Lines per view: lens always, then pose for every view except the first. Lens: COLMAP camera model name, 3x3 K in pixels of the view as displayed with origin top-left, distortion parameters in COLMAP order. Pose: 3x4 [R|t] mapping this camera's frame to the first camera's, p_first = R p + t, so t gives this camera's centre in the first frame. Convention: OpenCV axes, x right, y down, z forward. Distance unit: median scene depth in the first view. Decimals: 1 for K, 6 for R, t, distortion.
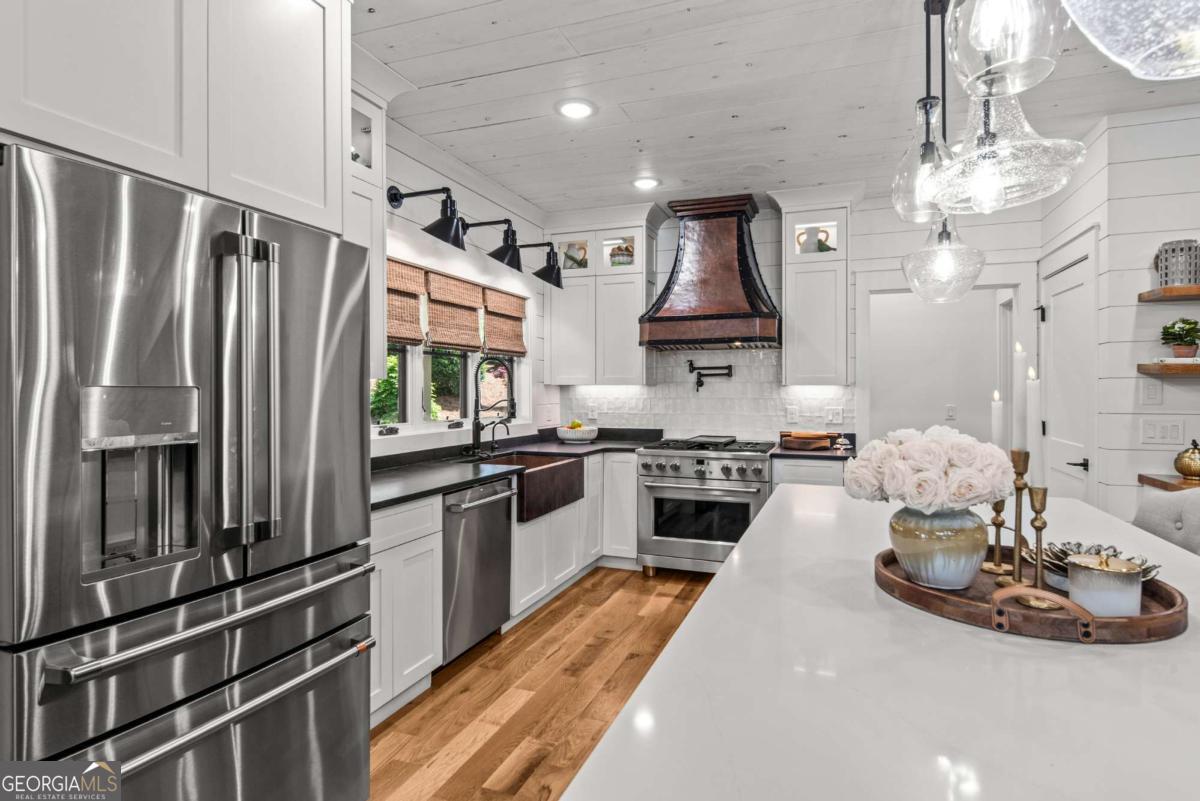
lens RADIAL K [[597.7, 0, 681.8], [0, 597.7, 391.1], [0, 0, 1]] dist [-0.004362, -0.000781]
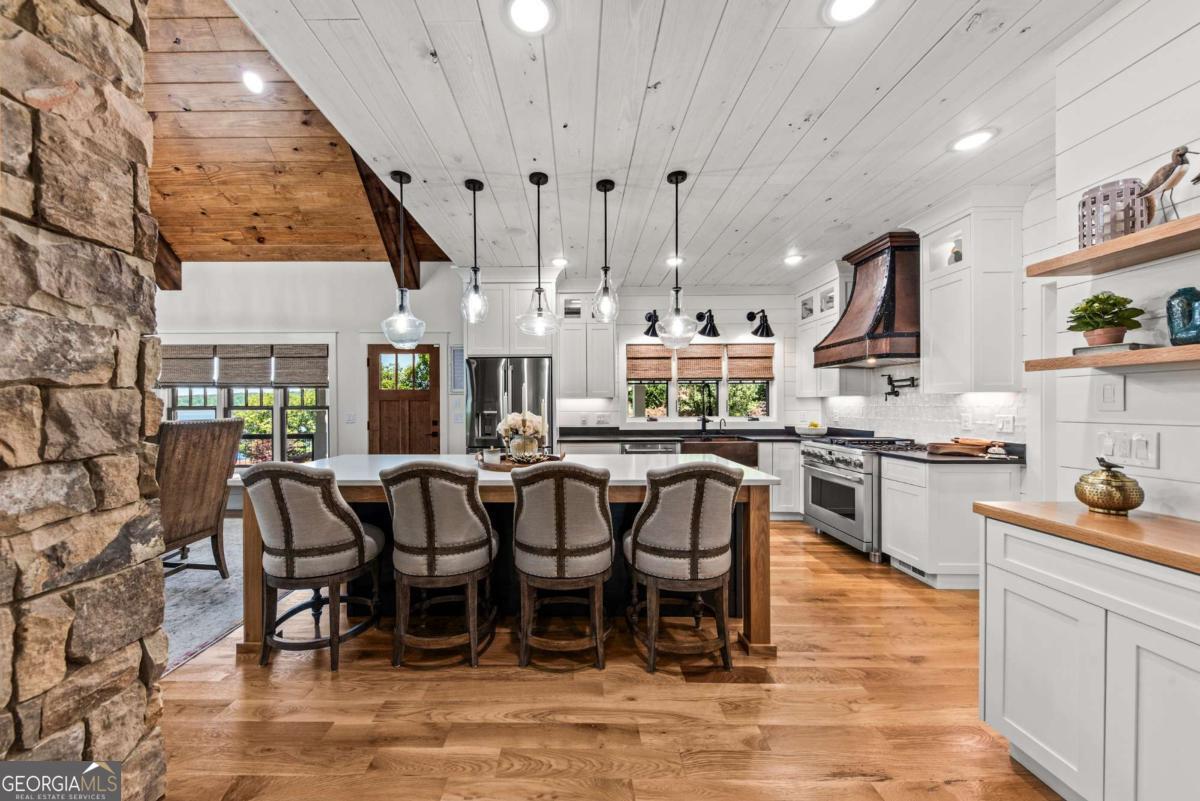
lens RADIAL K [[432.3, 0, 566.8], [0, 432.3, 409.1], [0, 0, 1]] dist [0.007926, -0.000292]
pose [[0.308842, 0.003475, -0.951107, 0.801468], [0.004832, 0.999975, 0.005222, 0.012067], [0.951101, -0.006209, 0.308817, 0.139636]]
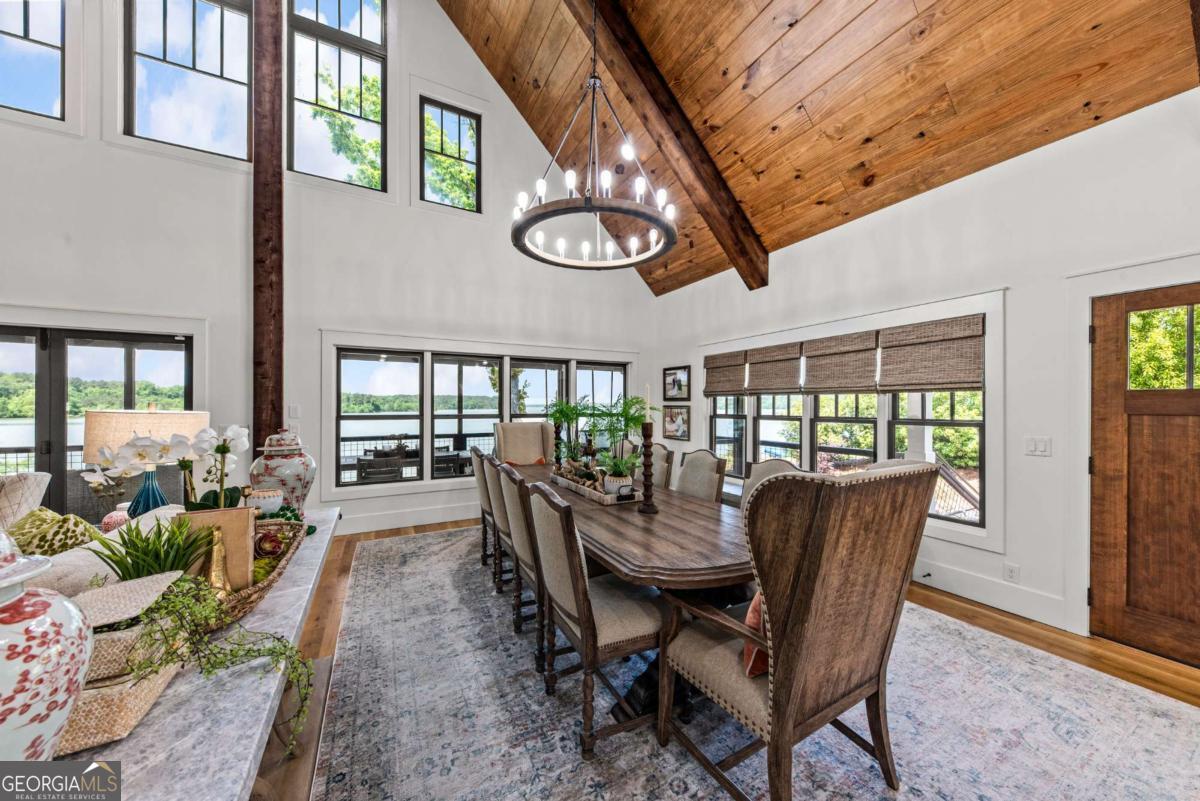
lens RADIAL K [[413.3, 0, 609.6], [0, 413.3, 403.9], [0, 0, 1]] dist [0.003450, -0.001604]
pose [[-0.653214, -0.010377, -0.757102, 0.309983], [-0.004680, 0.999942, -0.009667, -0.014136], [0.757159, -0.002771, -0.653225, -0.154953]]
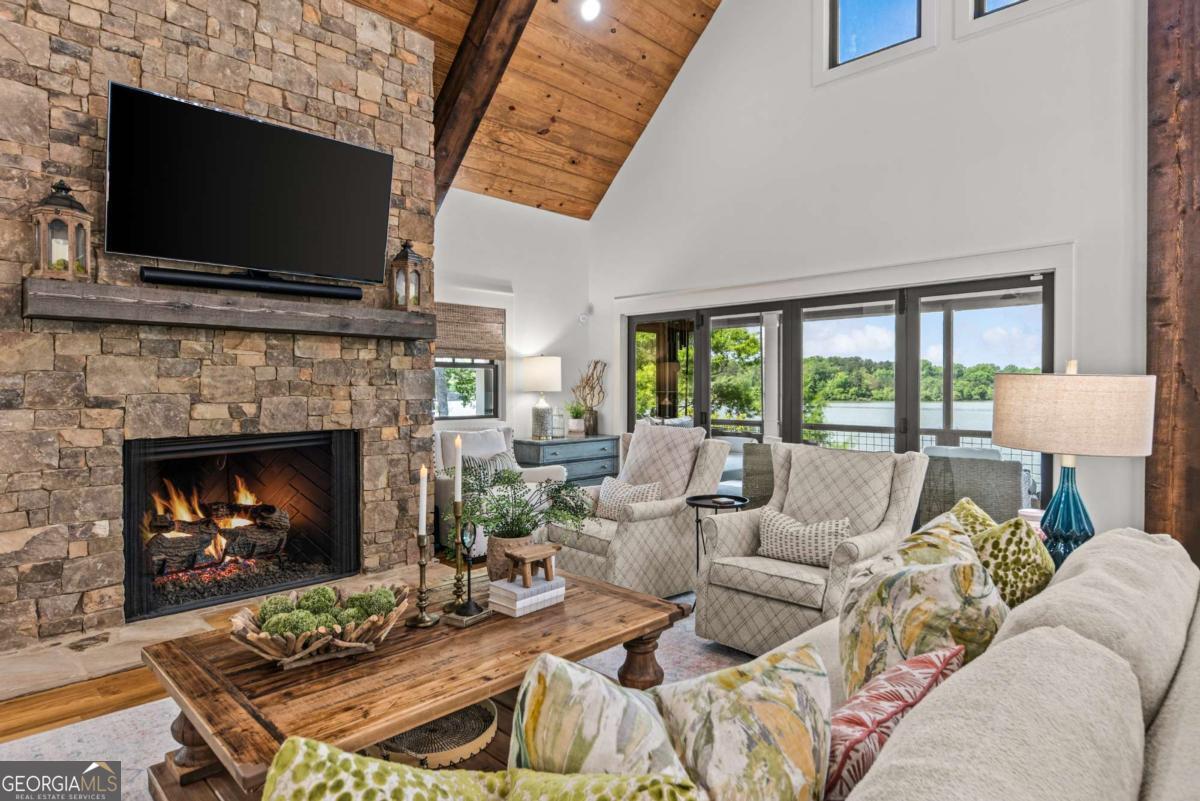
lens RADIAL K [[656.1, 0, 610.4], [0, 656.1, 395.3], [0, 0, 1]] dist [-0.016159, -0.001007]
pose [[-0.913908, -0.005913, 0.405878, 0.430777], [-0.002306, 0.999953, 0.009375, 0.006322], [-0.405915, 0.007632, -0.913879, -0.309360]]
